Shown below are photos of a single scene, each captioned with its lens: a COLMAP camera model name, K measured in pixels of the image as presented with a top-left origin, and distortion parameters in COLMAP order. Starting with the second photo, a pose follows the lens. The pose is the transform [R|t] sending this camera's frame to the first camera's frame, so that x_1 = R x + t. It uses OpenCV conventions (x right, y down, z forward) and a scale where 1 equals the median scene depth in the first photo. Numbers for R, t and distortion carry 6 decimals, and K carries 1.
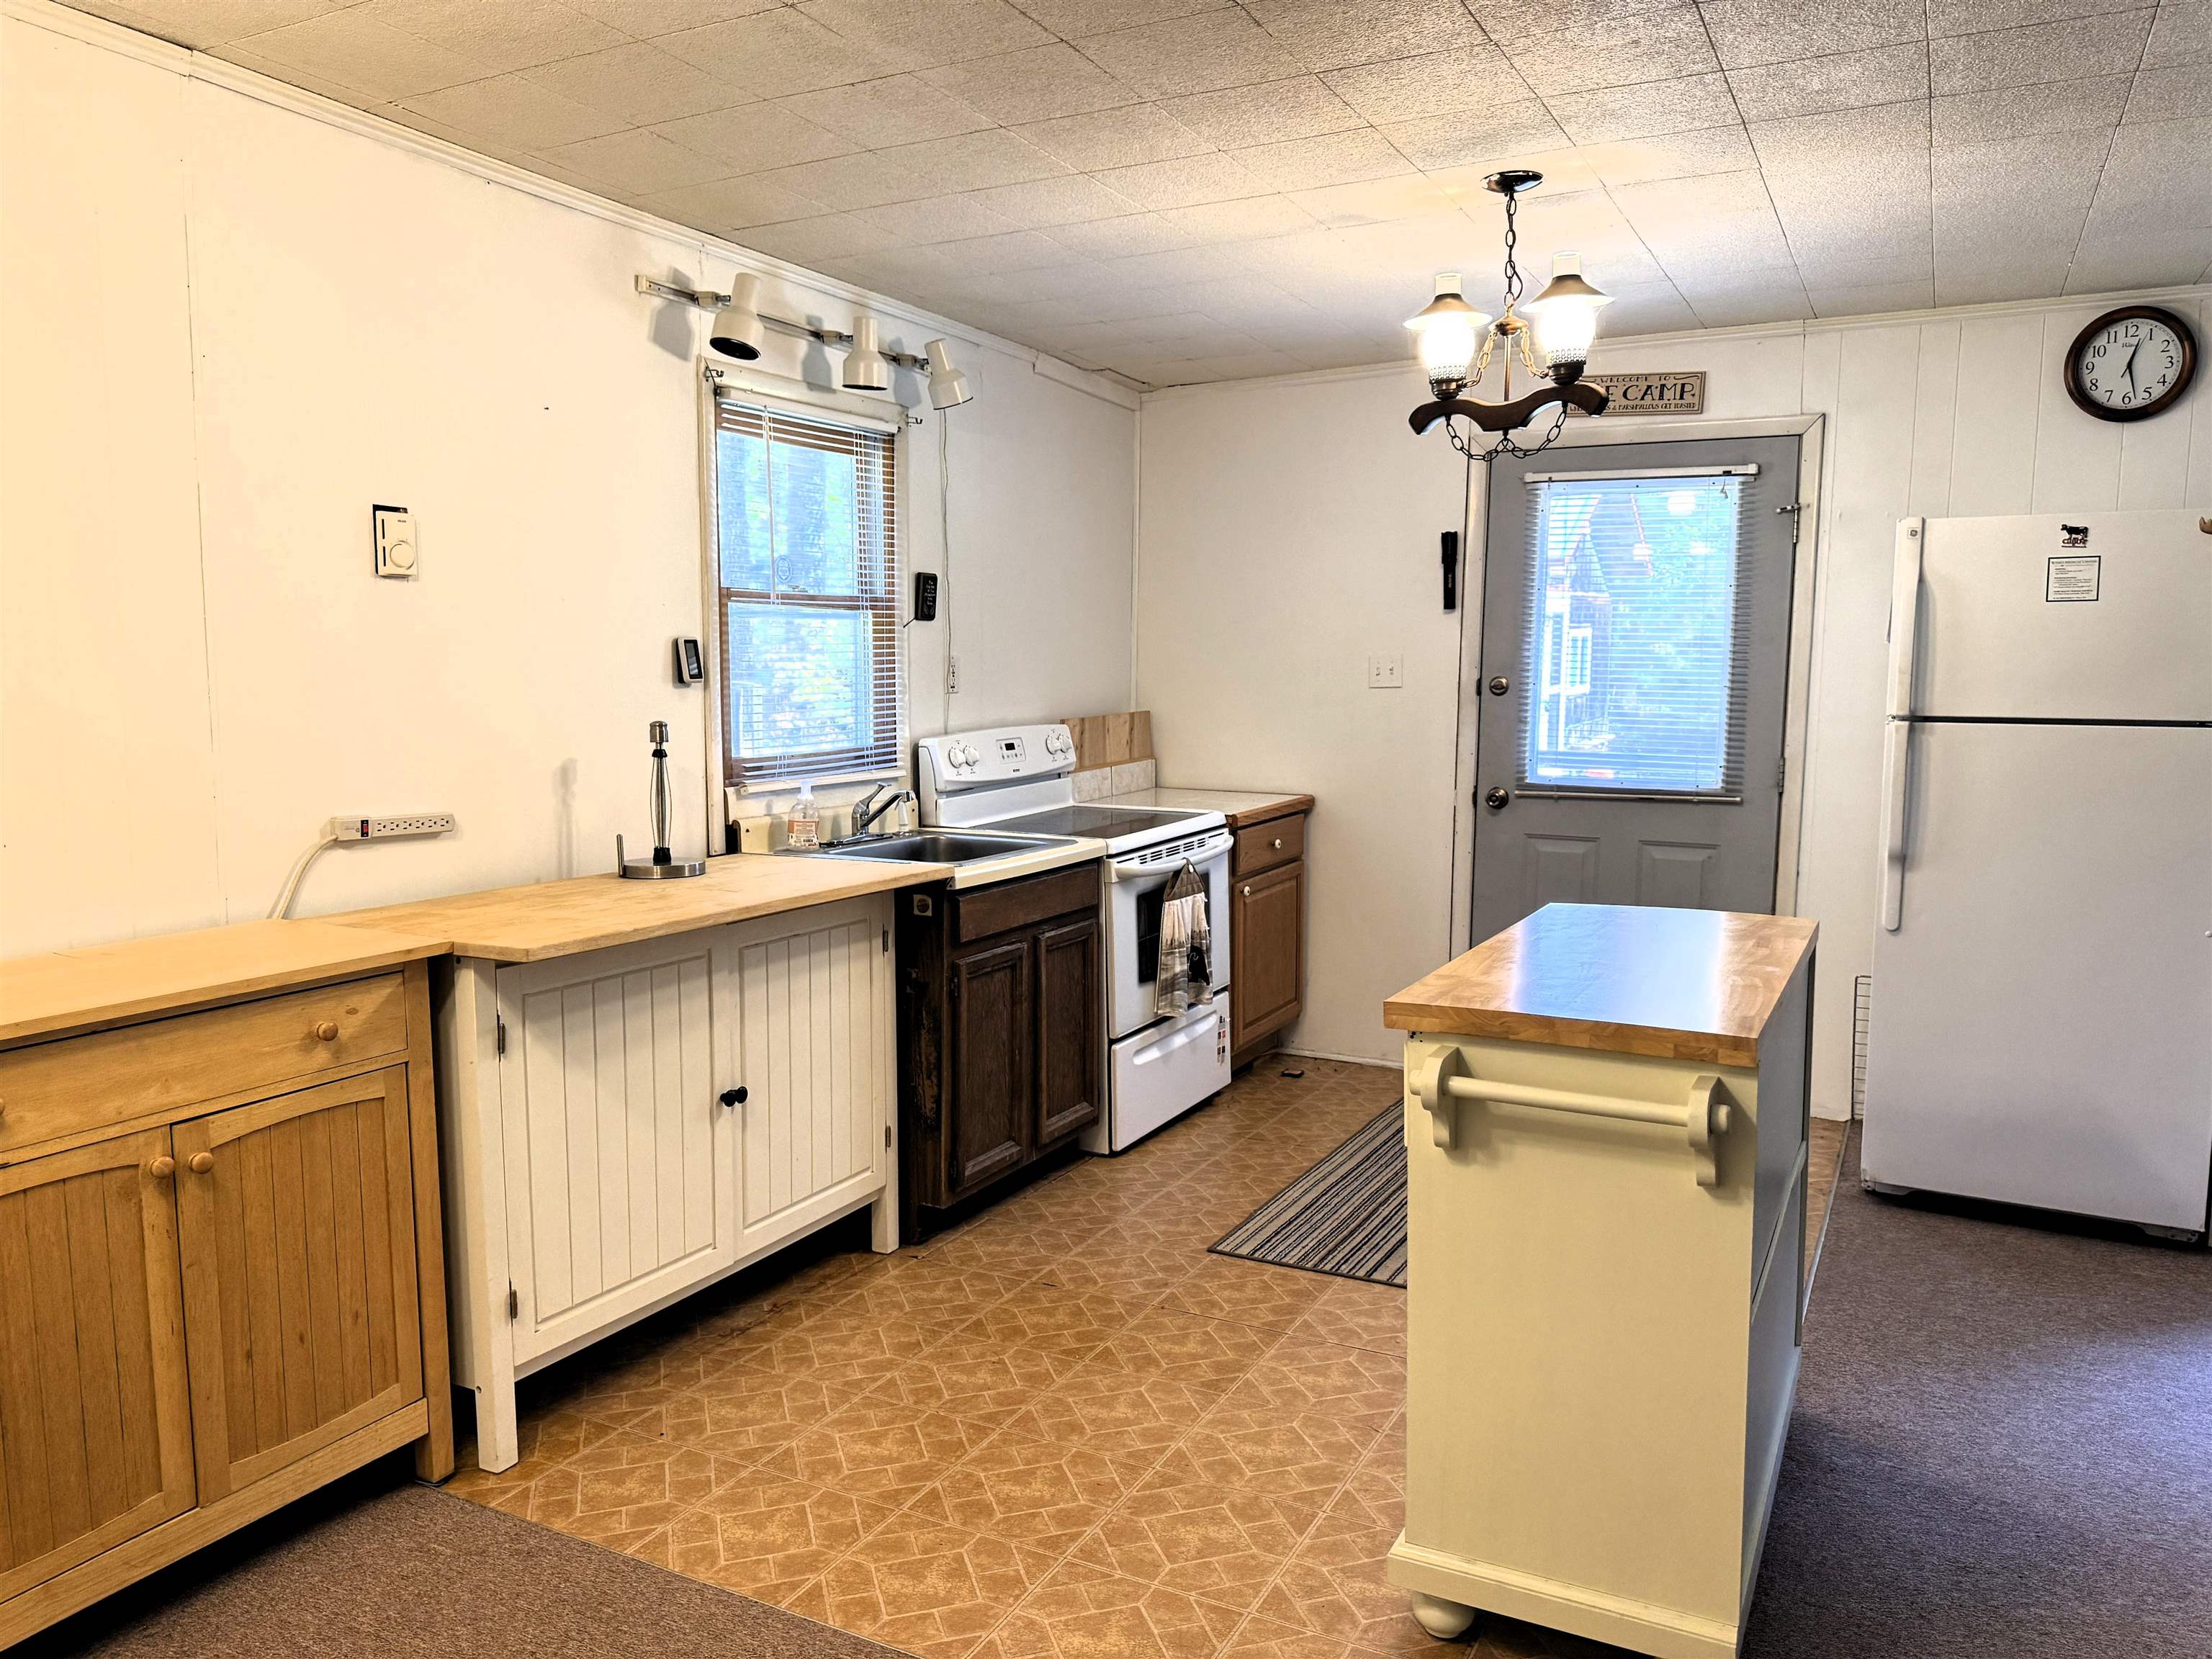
lens RADIAL K [[1534.4, 0, 1108.3], [0, 1534.4, 864.8], [0, 0, 1]] dist [0.007076, -0.038295]
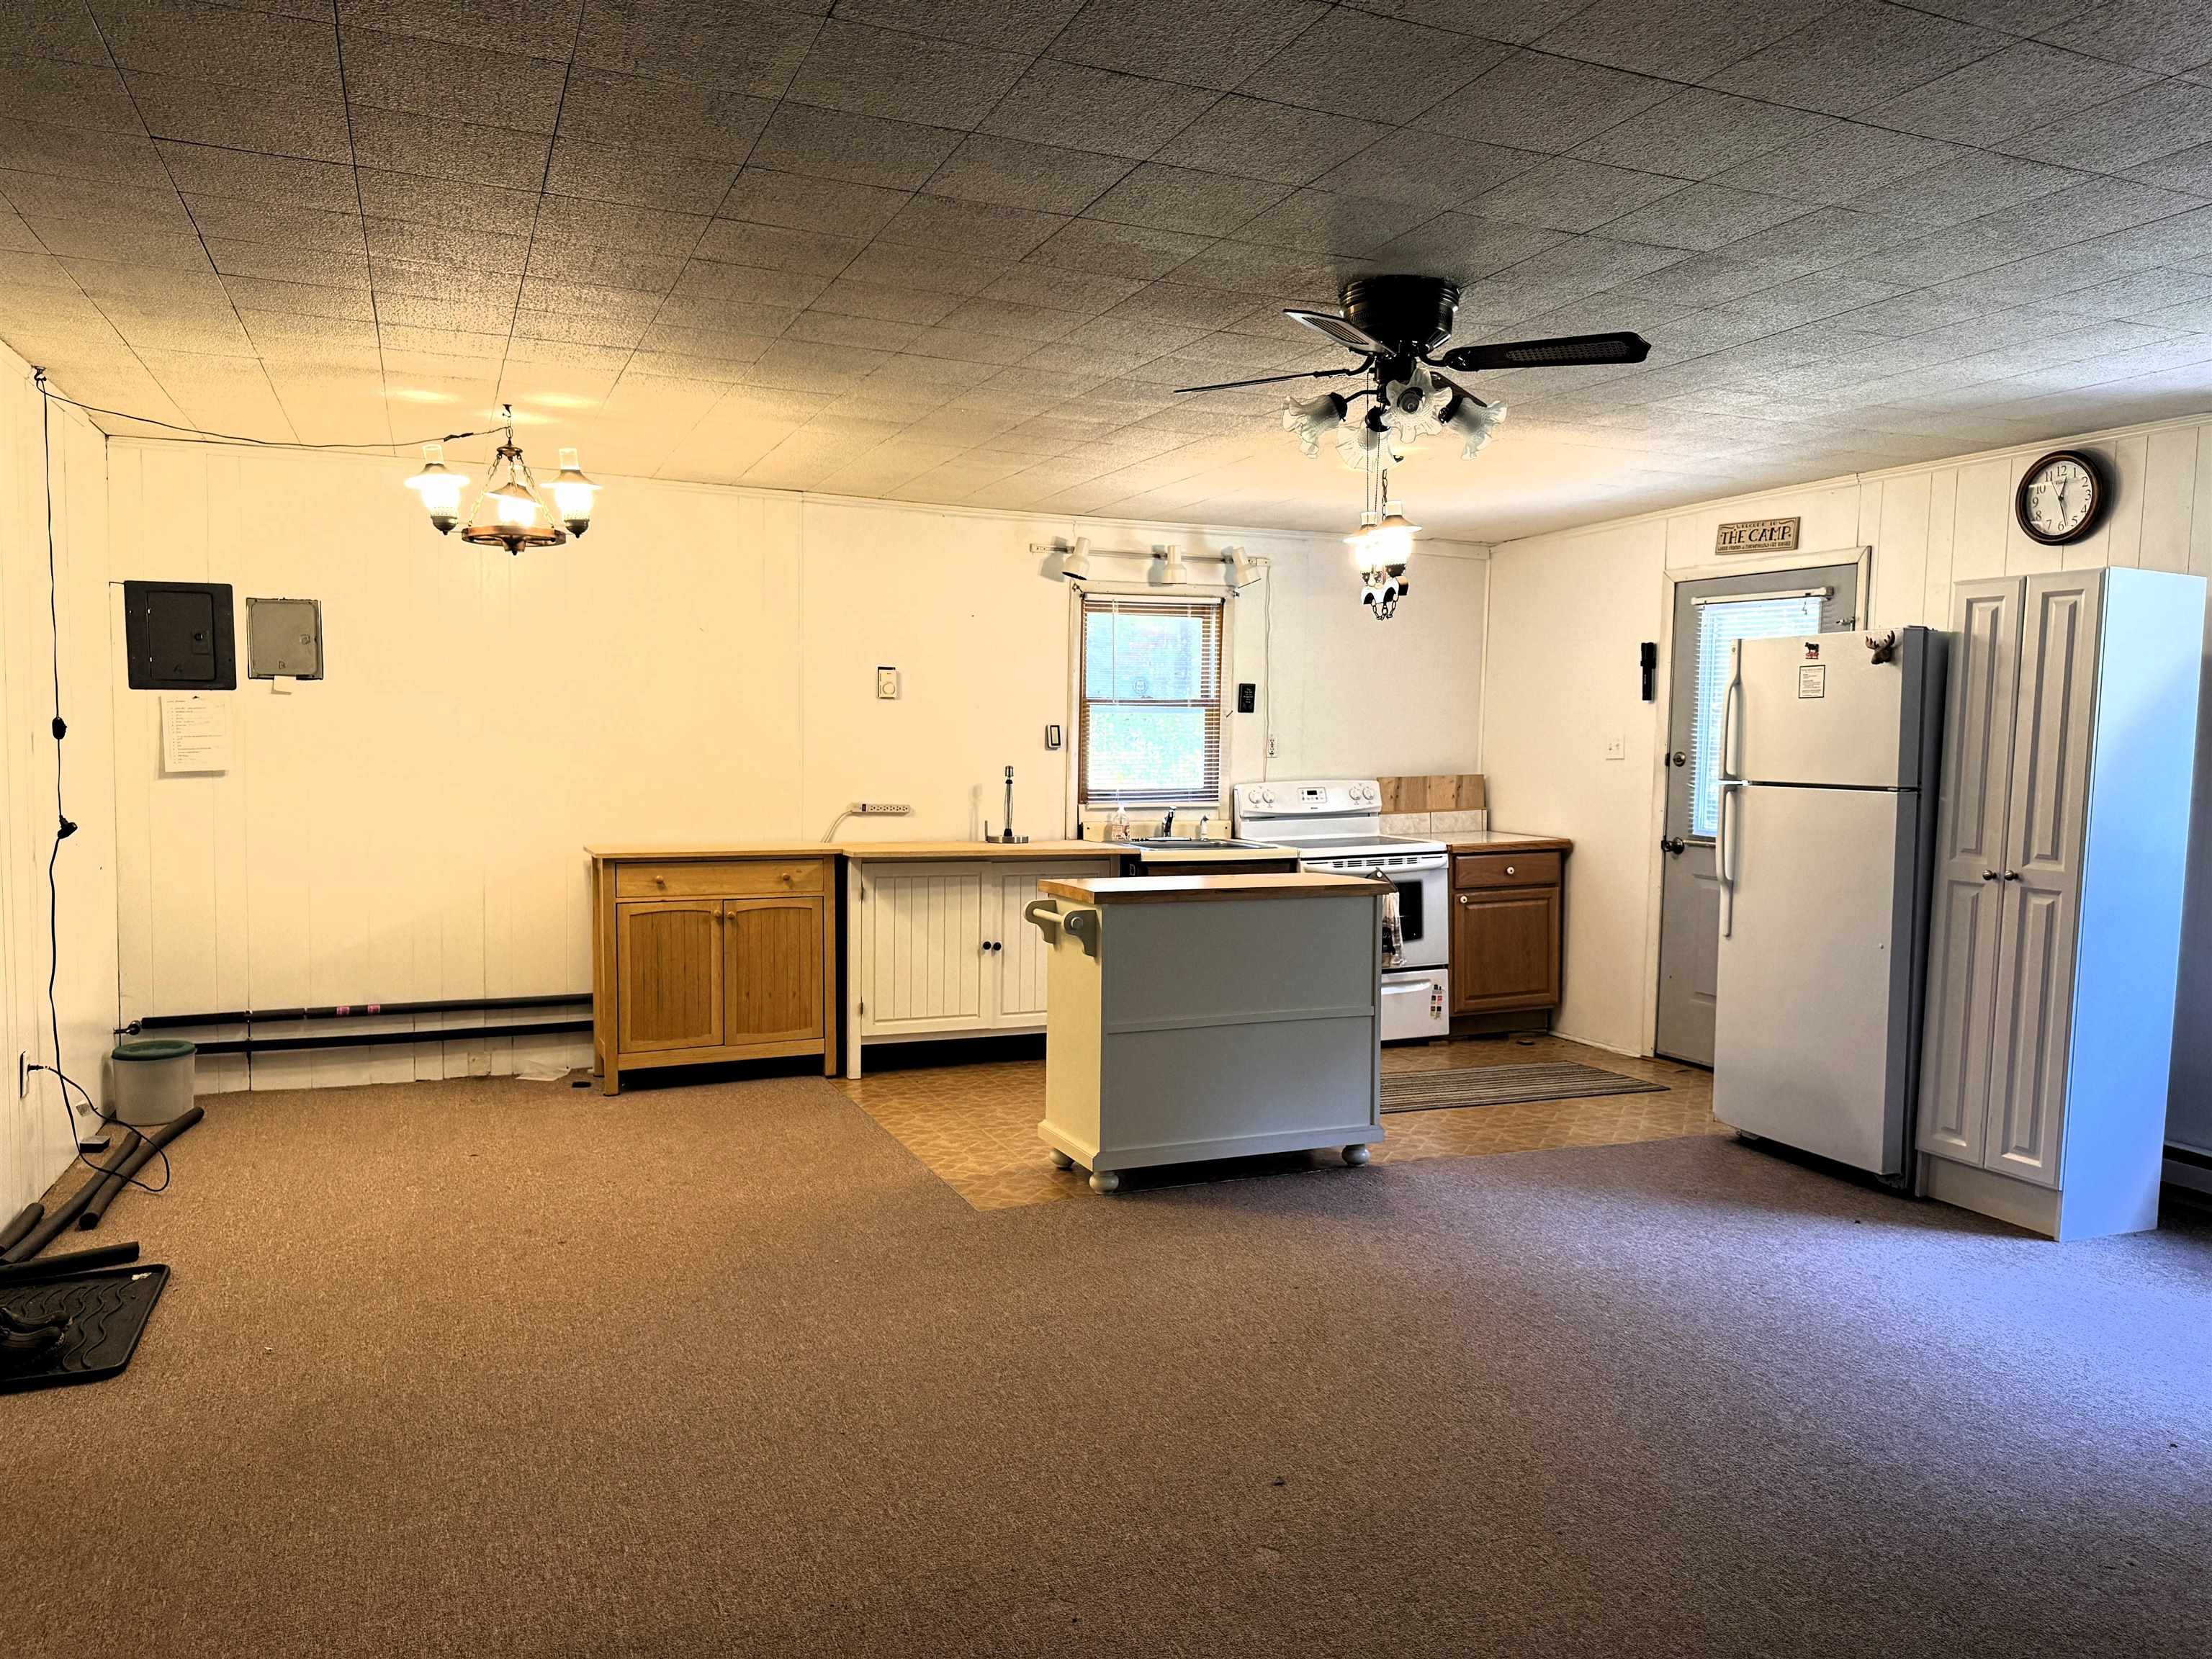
lens RADIAL K [[1581.6, 0, 1106.0], [0, 1581.6, 829.5], [0, 0, 1]] dist [0.062227, -0.169154]
pose [[0.780975, 0.042293, -0.623129, 0.930719], [-0.088662, 0.995108, -0.043581, 0.057952], [0.618237, 0.089284, 0.780904, -0.450530]]
